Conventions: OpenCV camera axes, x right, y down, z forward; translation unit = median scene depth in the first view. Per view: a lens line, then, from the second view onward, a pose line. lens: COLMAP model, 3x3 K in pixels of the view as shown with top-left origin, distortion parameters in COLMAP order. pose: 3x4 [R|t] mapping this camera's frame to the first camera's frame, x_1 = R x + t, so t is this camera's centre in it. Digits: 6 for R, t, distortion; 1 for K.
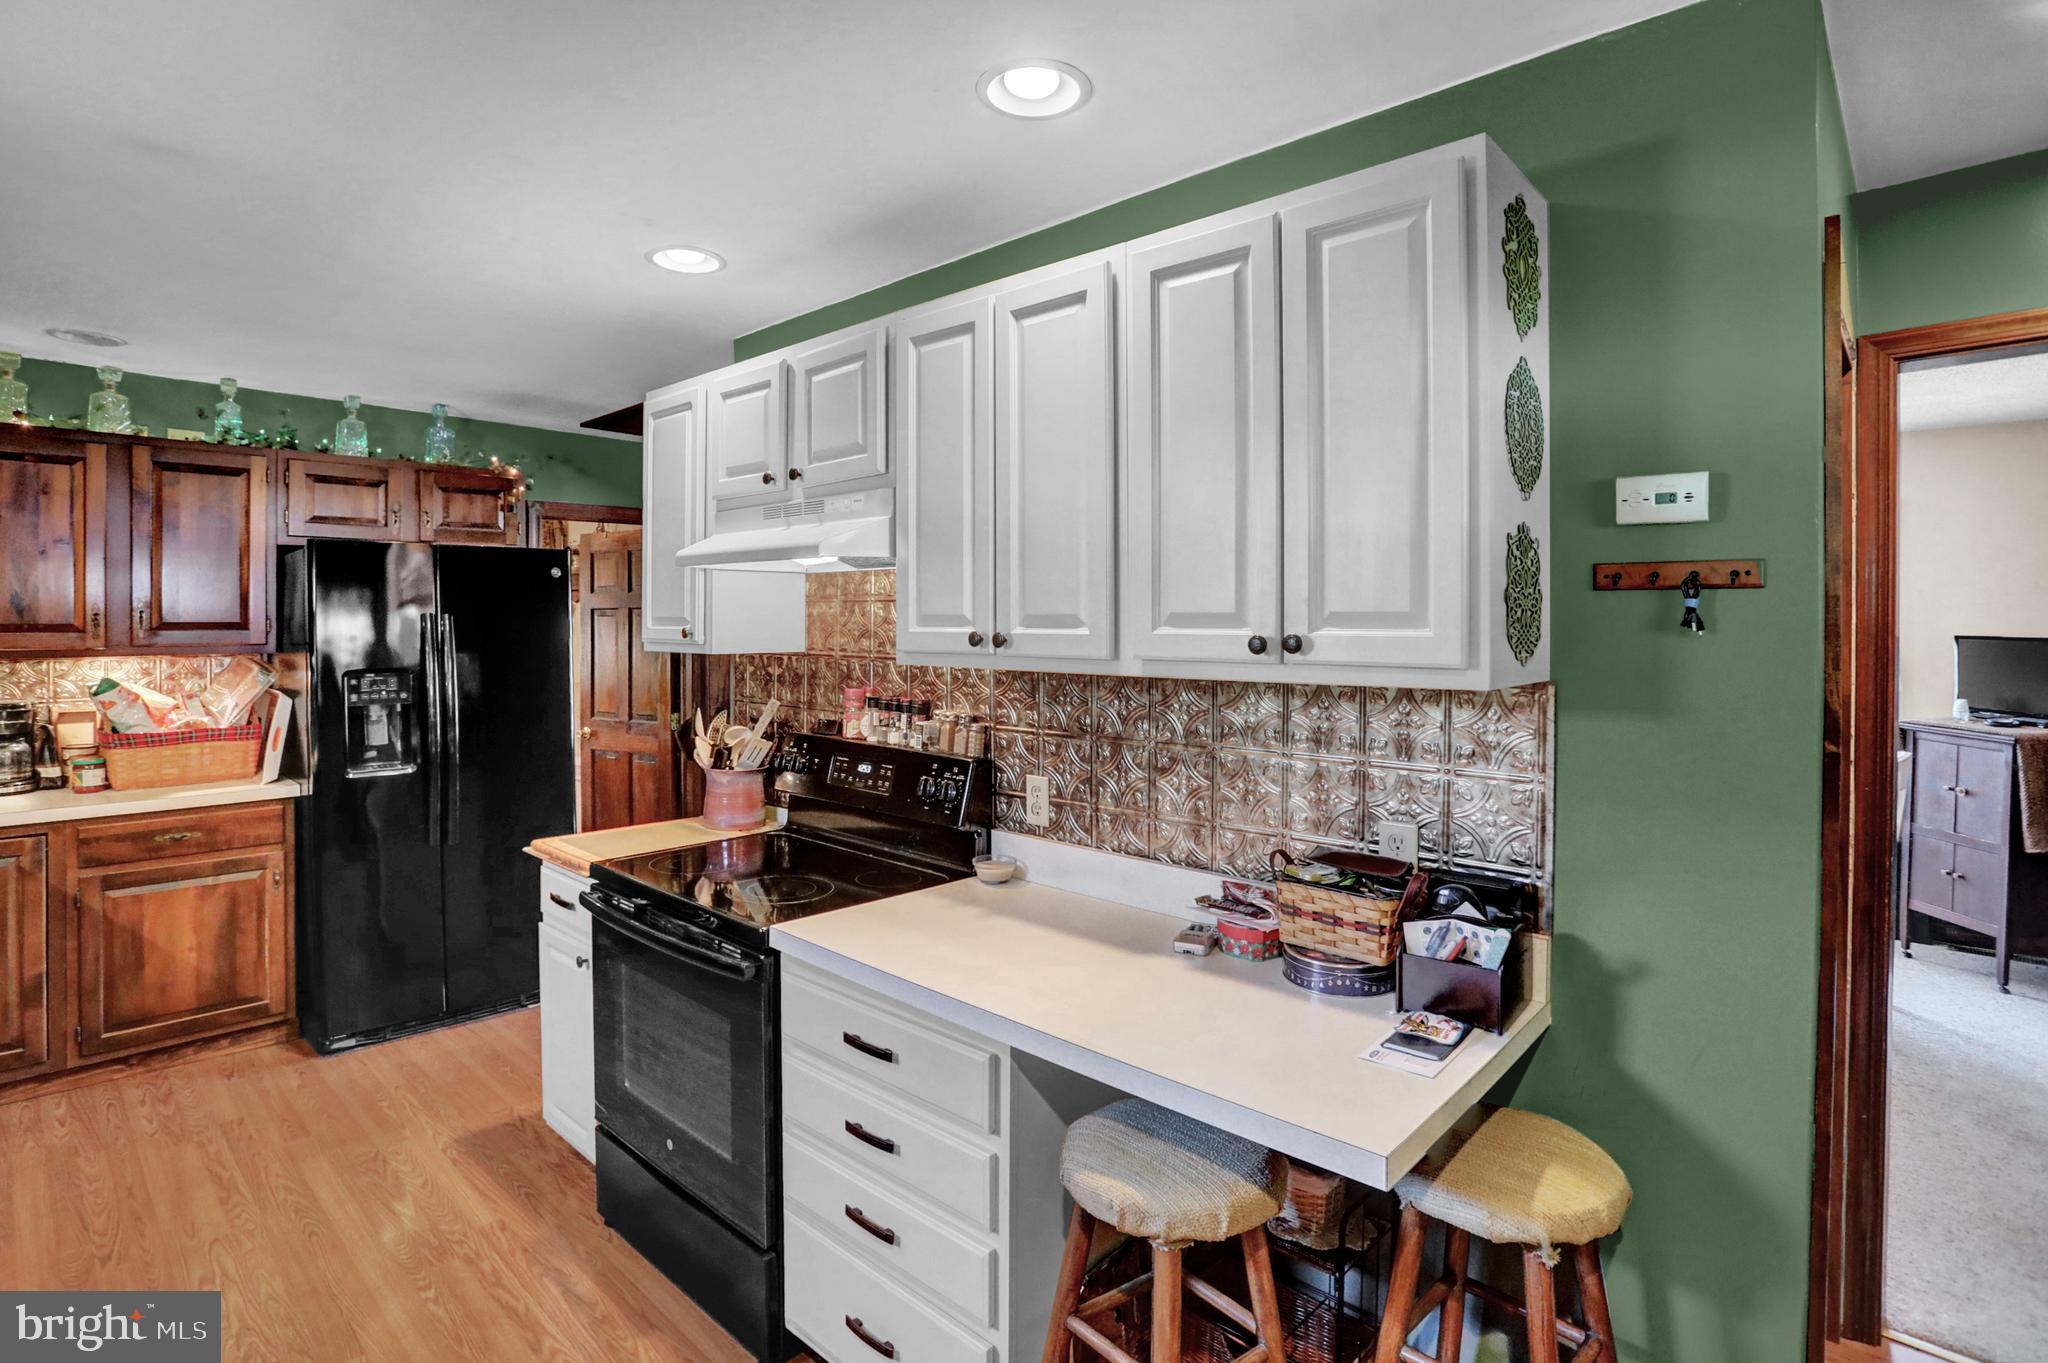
lens RADIAL K [[1009.9, 0, 1028.0], [0, 1009.9, 626.9], [0, 0, 1]] dist [-0.056533, 0.016101]
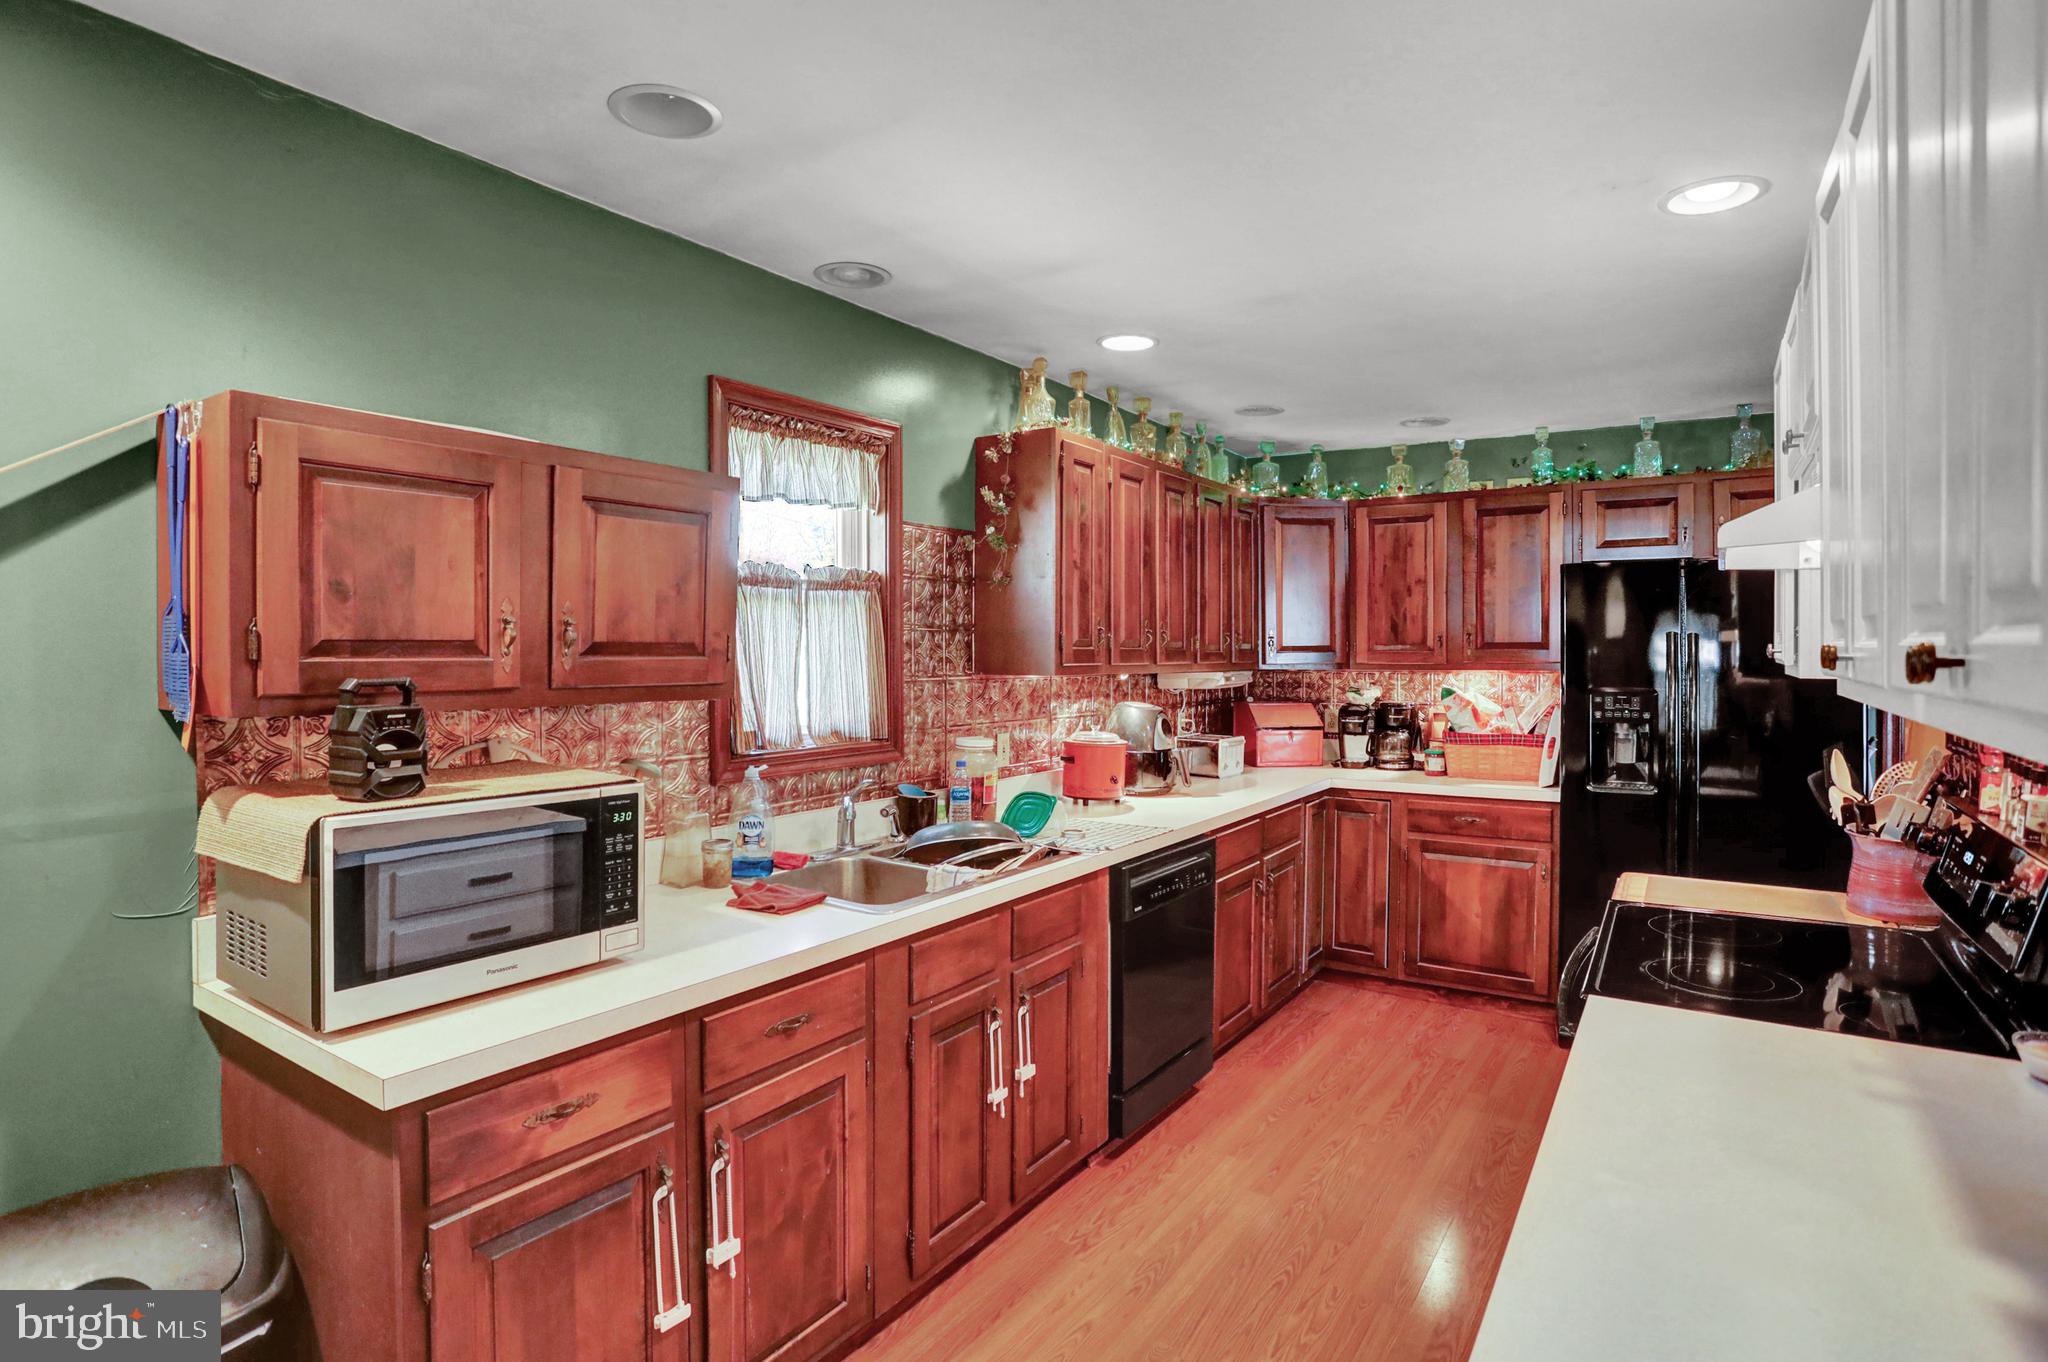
lens RADIAL K [[1084.6, 0, 1024.6], [0, 1084.6, 658.1], [0, 0, 1]] dist [-0.088020, 0.031004]
pose [[0.146594, 0.007257, -0.989170, 0.356895], [-0.001987, 0.999973, 0.007042, 0.006759], [0.989195, 0.000933, 0.146605, 0.263331]]
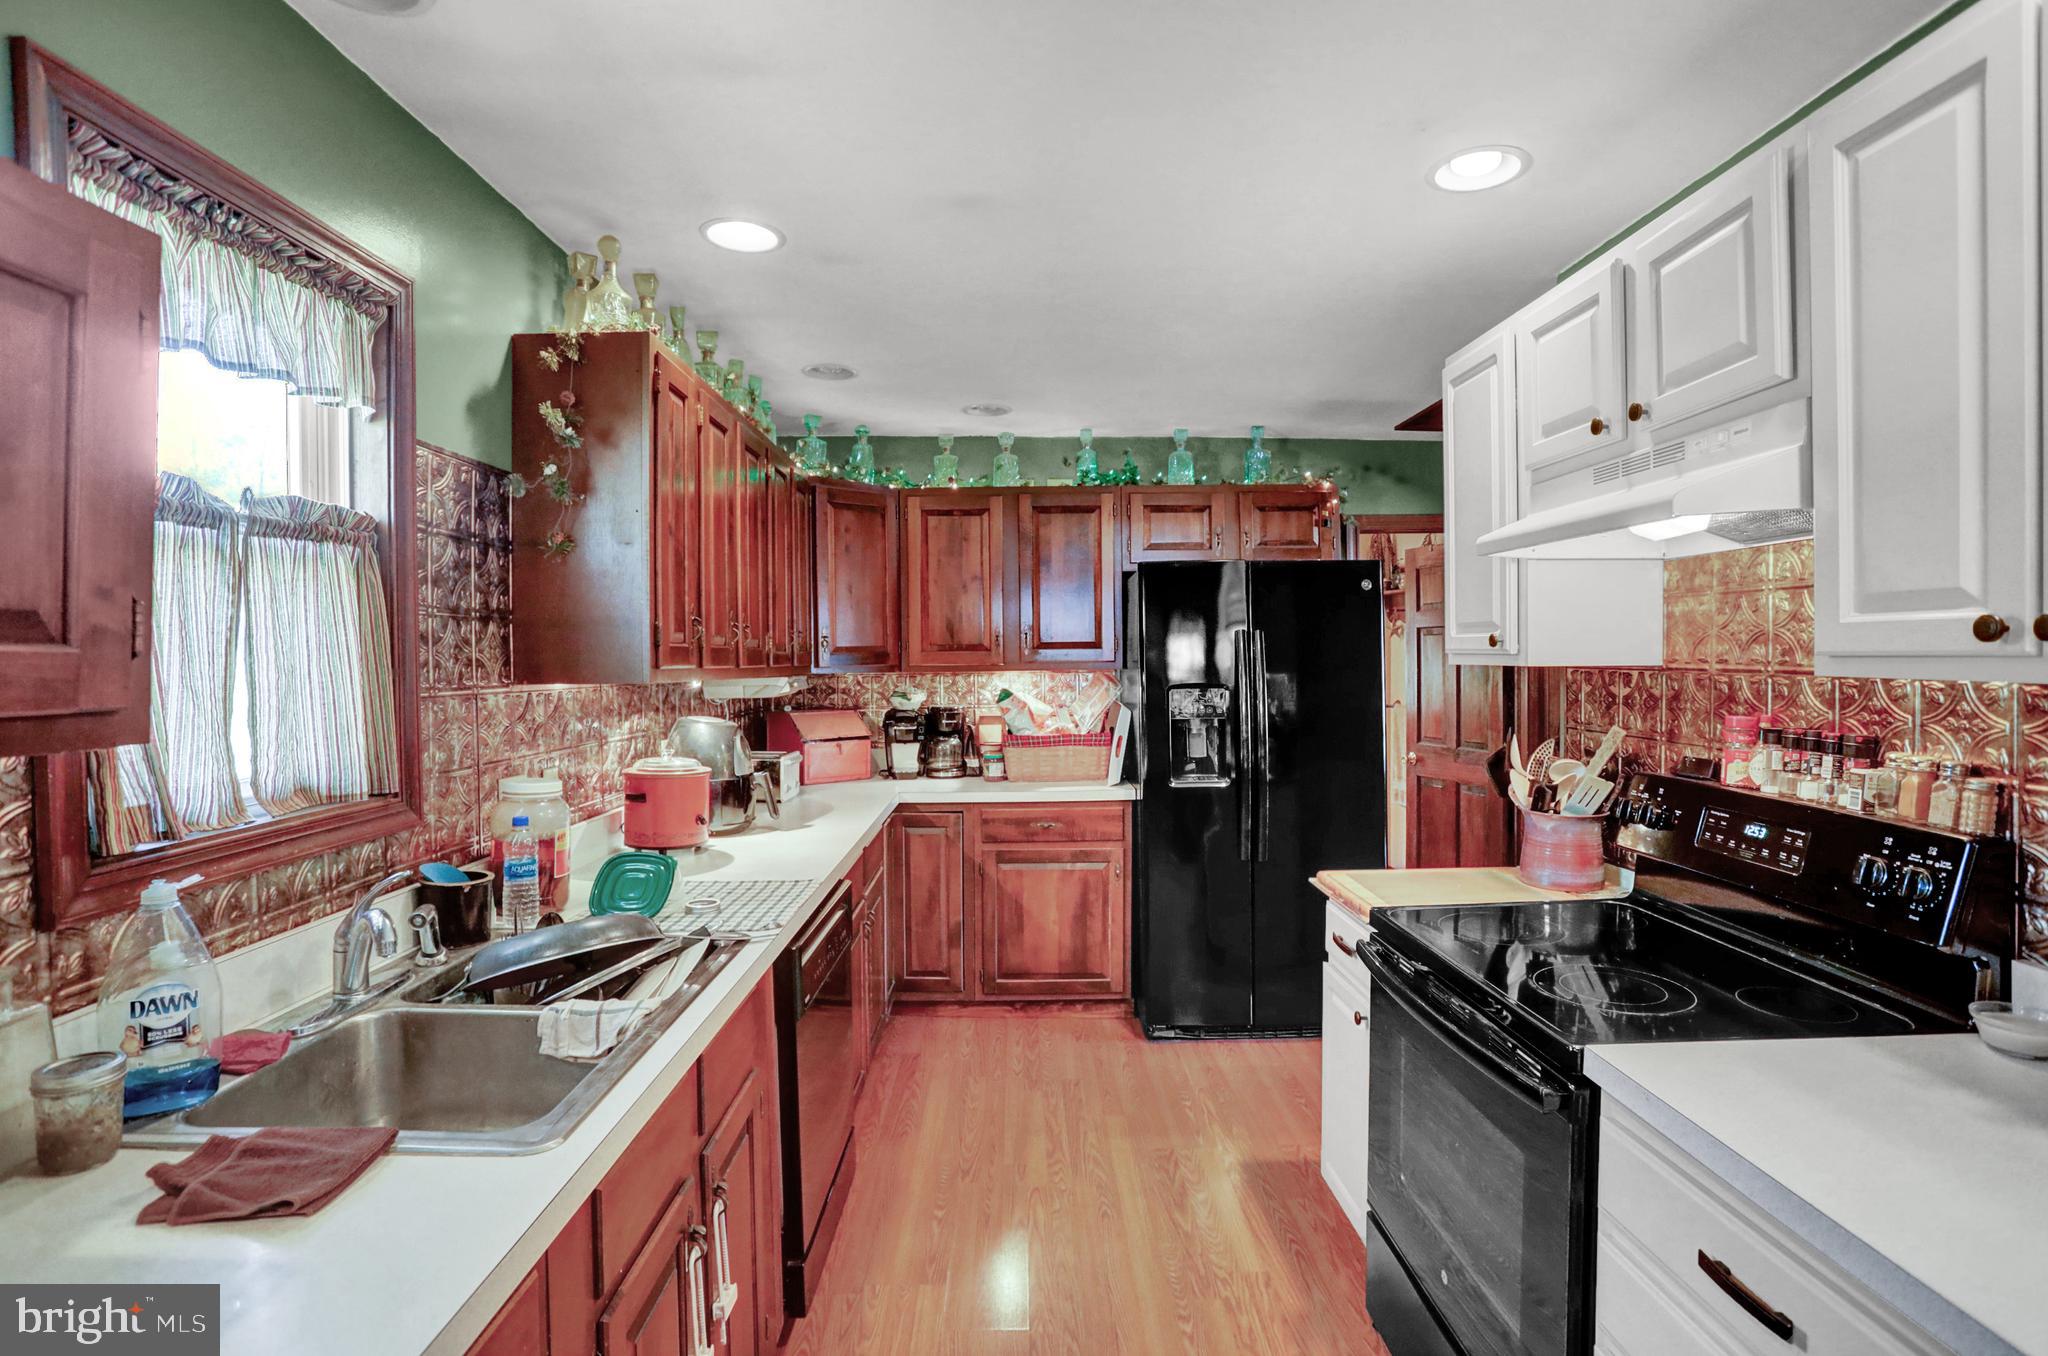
lens RADIAL K [[997.6, 0, 1021.4], [0, 997.6, 672.3], [0, 0, 1]] dist [-0.078879, 0.034674]
pose [[0.682951, 0.003218, -0.730457, -0.022458], [0.008620, 0.999885, 0.012465, 0.017563], [0.730413, -0.014810, 0.682845, 0.168640]]
